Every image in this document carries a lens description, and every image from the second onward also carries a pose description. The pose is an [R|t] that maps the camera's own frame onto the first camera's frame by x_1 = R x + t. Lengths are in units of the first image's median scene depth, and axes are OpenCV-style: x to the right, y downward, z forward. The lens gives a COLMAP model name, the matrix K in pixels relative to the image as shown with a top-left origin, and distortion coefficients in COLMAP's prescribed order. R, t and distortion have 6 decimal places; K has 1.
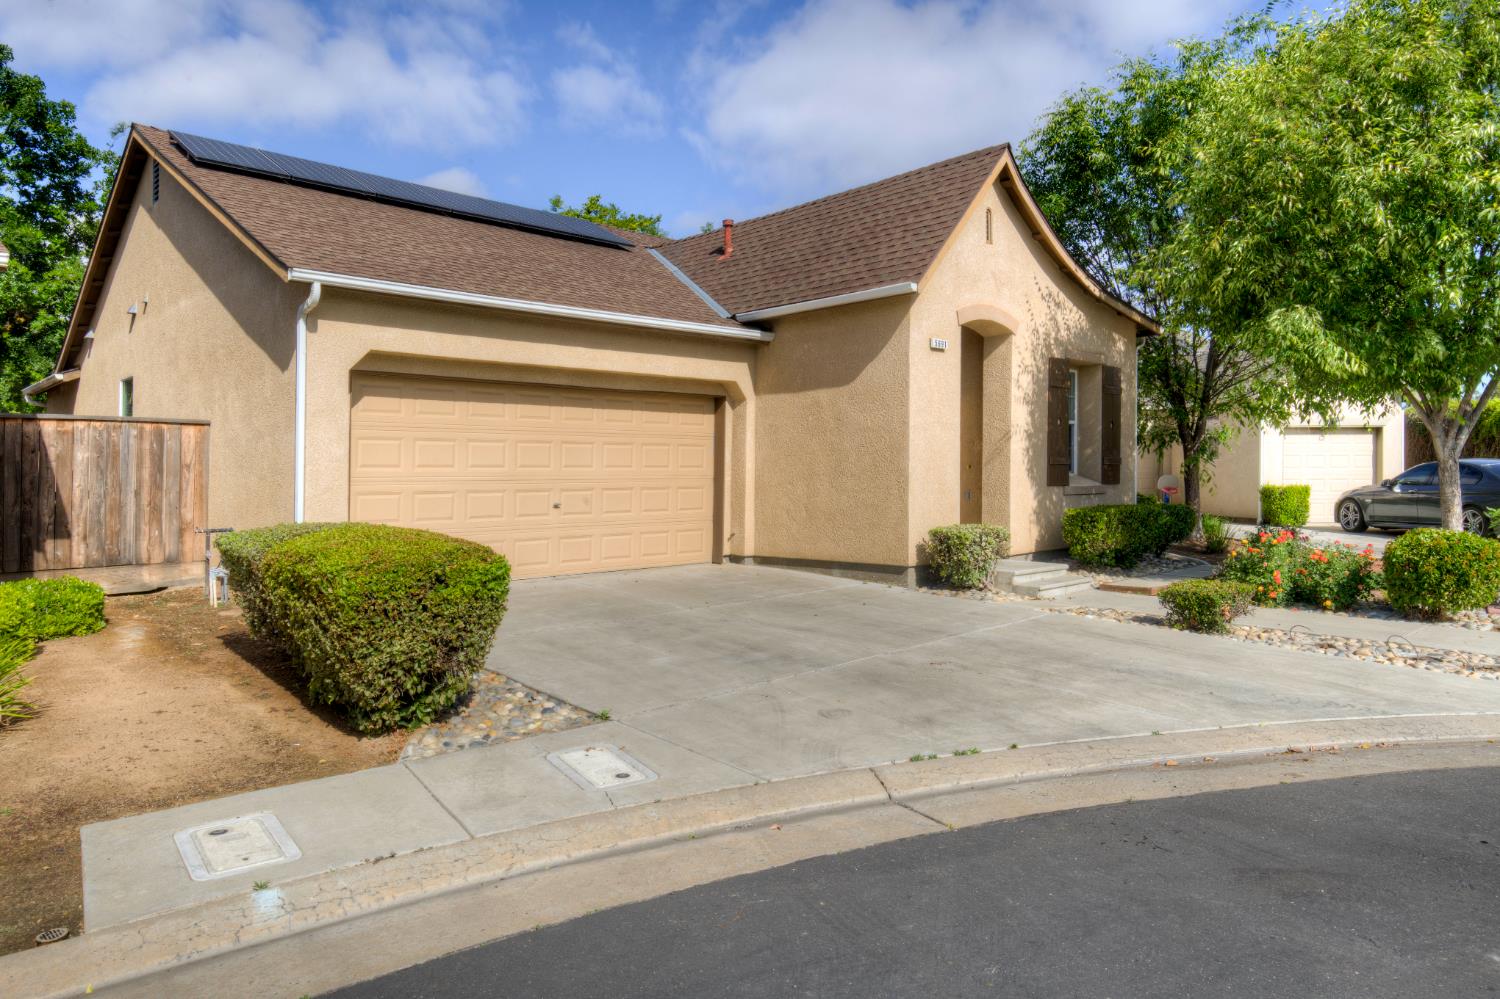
lens RADIAL K [[916.7, 0, 750.0], [0, 916.7, 499.5], [0, 0, 1]] dist [0.000795, 0.001777]
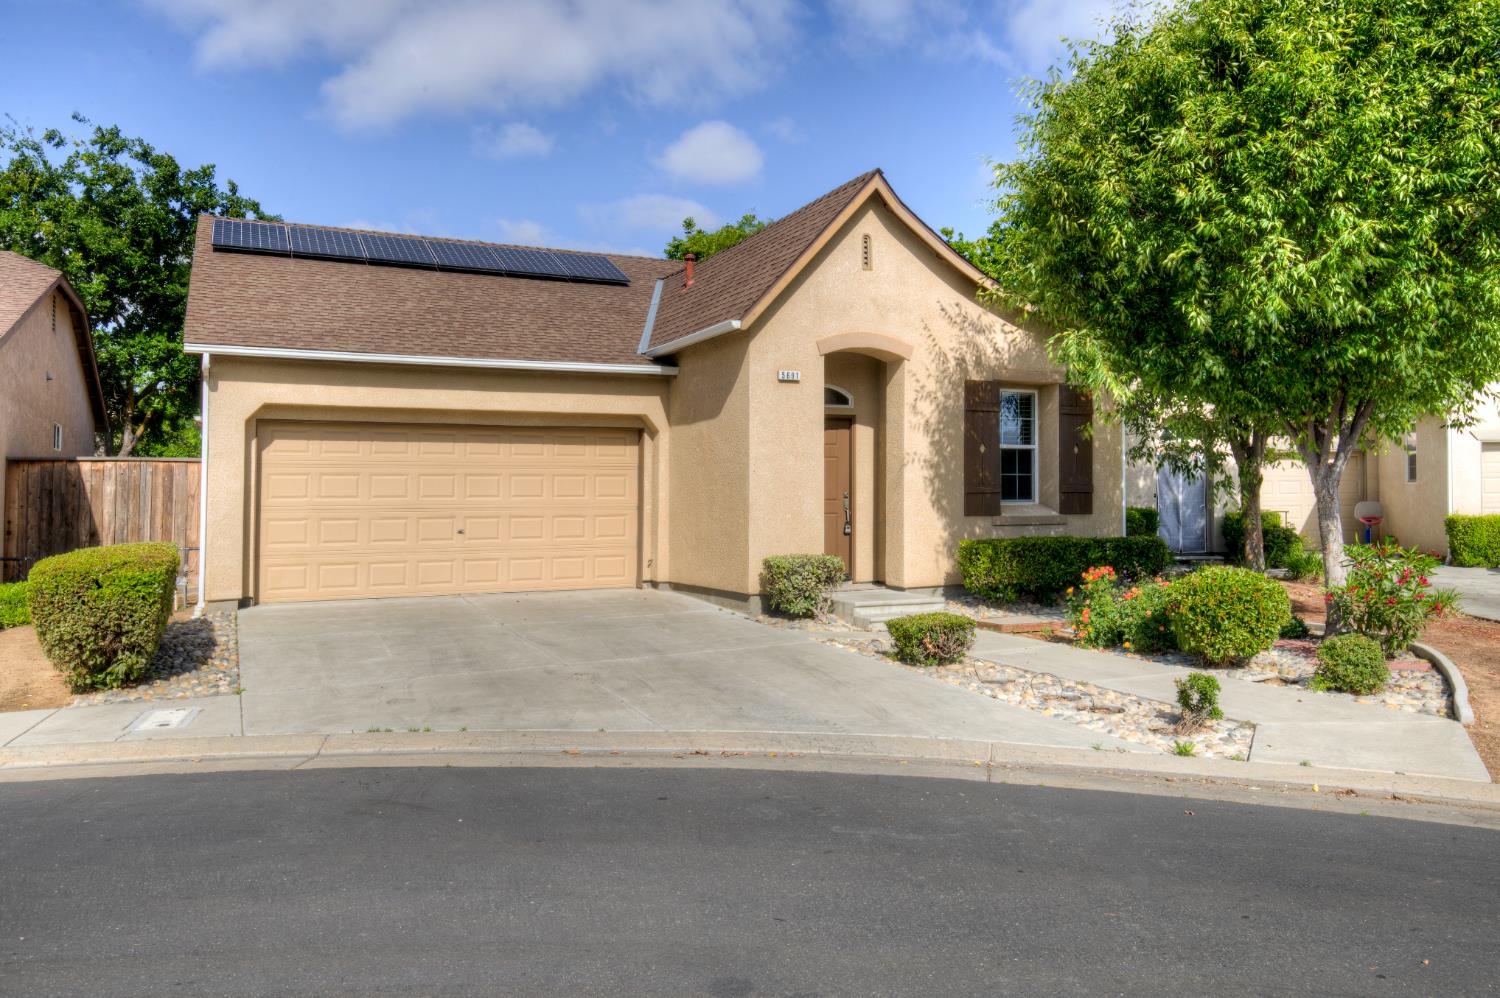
lens RADIAL K [[1049.6, 0, 750.0], [0, 1049.6, 499.0], [0, 0, 1]] dist [0.006572, 0.001517]
pose [[0.952987, 0.000654, -0.303009, 0.514308], [-0.008328, 0.999676, -0.024034, -0.004918], [0.302895, 0.025428, 0.952685, -0.113675]]
